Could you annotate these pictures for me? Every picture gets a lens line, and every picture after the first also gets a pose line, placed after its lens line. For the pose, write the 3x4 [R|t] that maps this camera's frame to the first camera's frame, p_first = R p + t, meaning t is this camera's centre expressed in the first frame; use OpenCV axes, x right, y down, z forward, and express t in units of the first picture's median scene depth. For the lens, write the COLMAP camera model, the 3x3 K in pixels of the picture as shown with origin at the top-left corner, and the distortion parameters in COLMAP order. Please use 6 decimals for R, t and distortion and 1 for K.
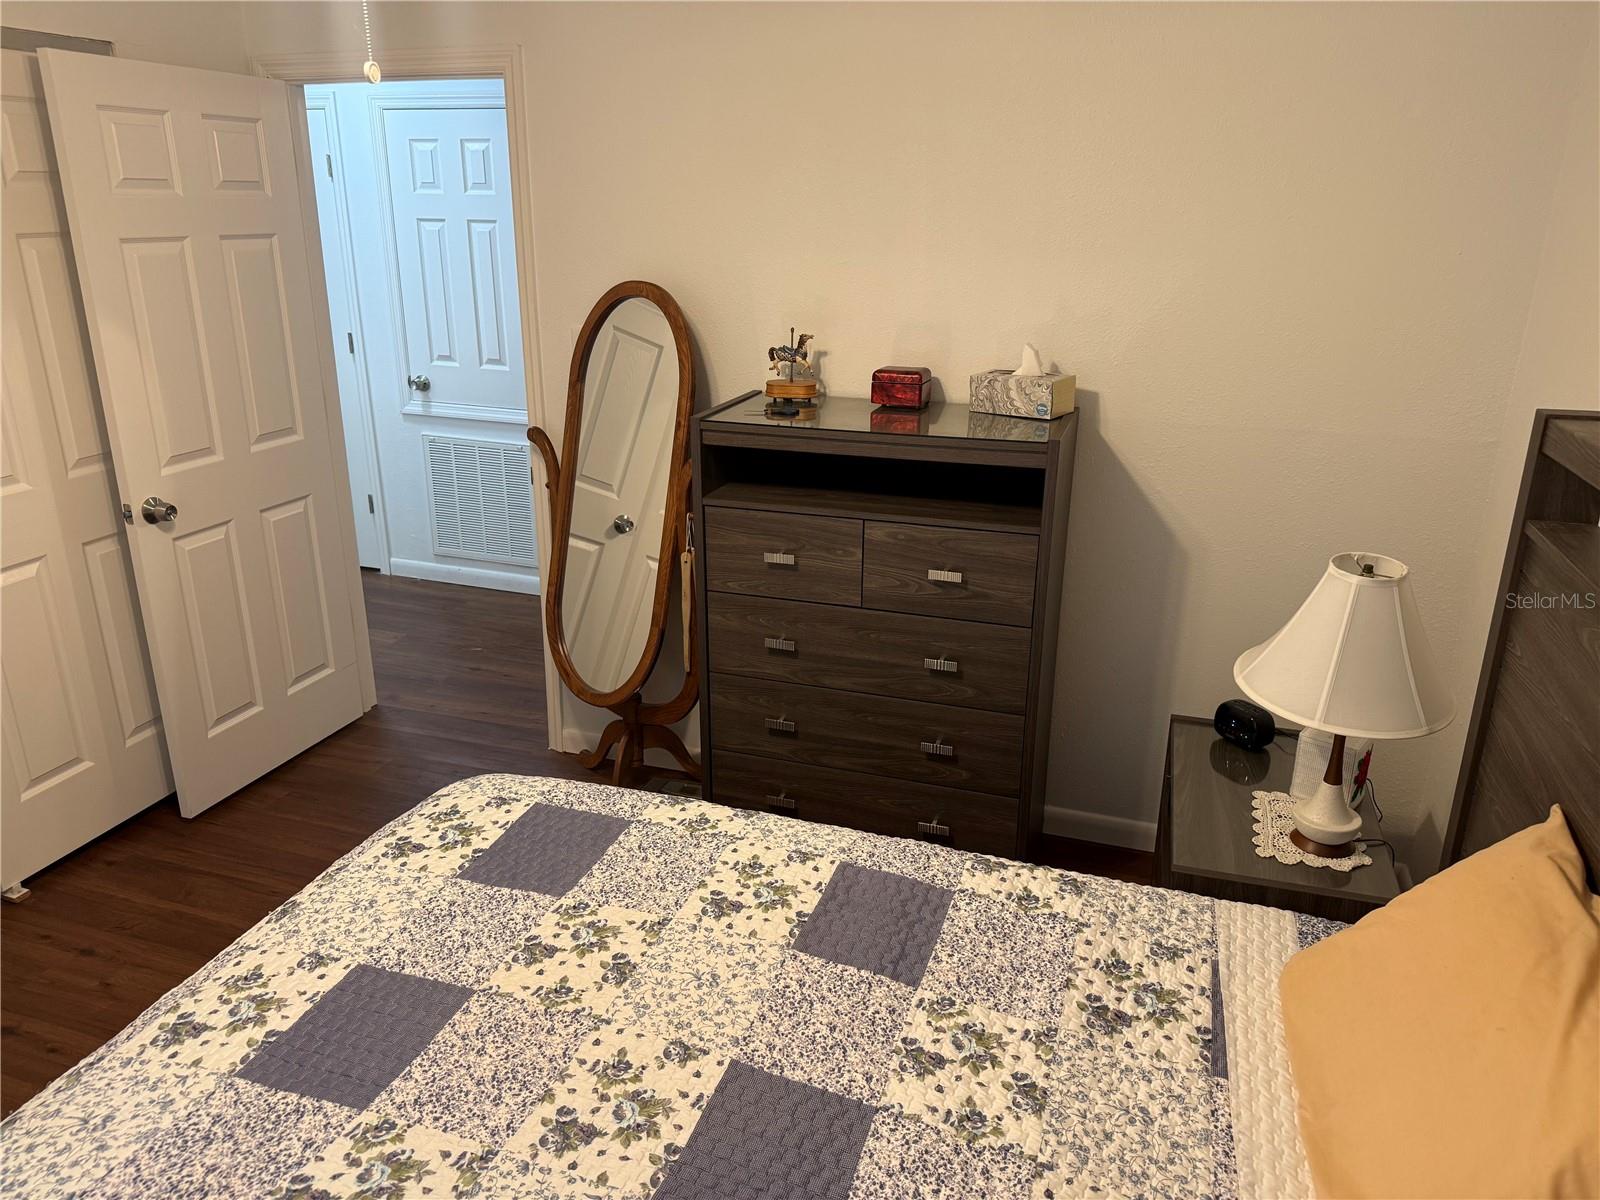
lens RADIAL K [[1129.4, 0, 789.4], [0, 1129.4, 607.4], [0, 0, 1]] dist [0.028420, -0.044004]
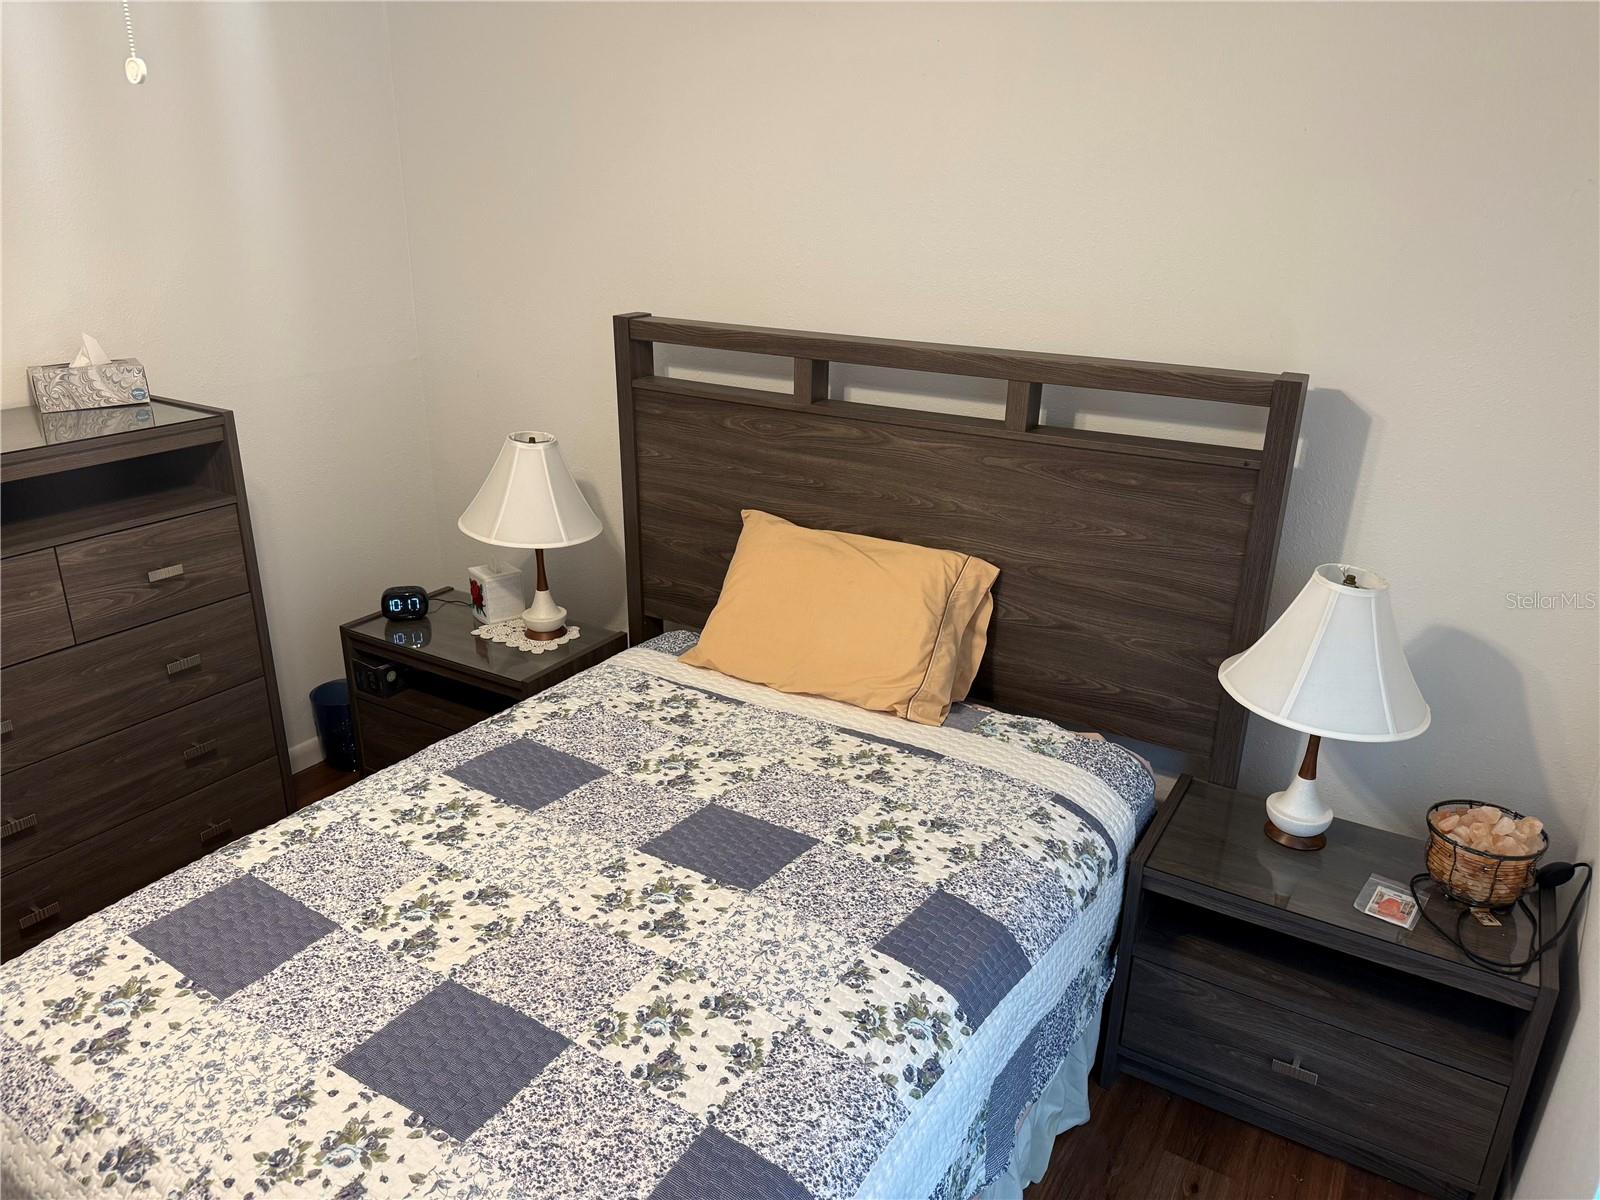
lens RADIAL K [[1096.0, 0, 820.2], [0, 1096.0, 636.2], [0, 0, 1]] dist [0.055605, -0.070805]
pose [[0.205669, -0.371576, 0.905335, -0.839786], [0.305911, 0.903163, 0.301190, -0.124238], [-0.929580, 0.215006, 0.299421, 0.258851]]
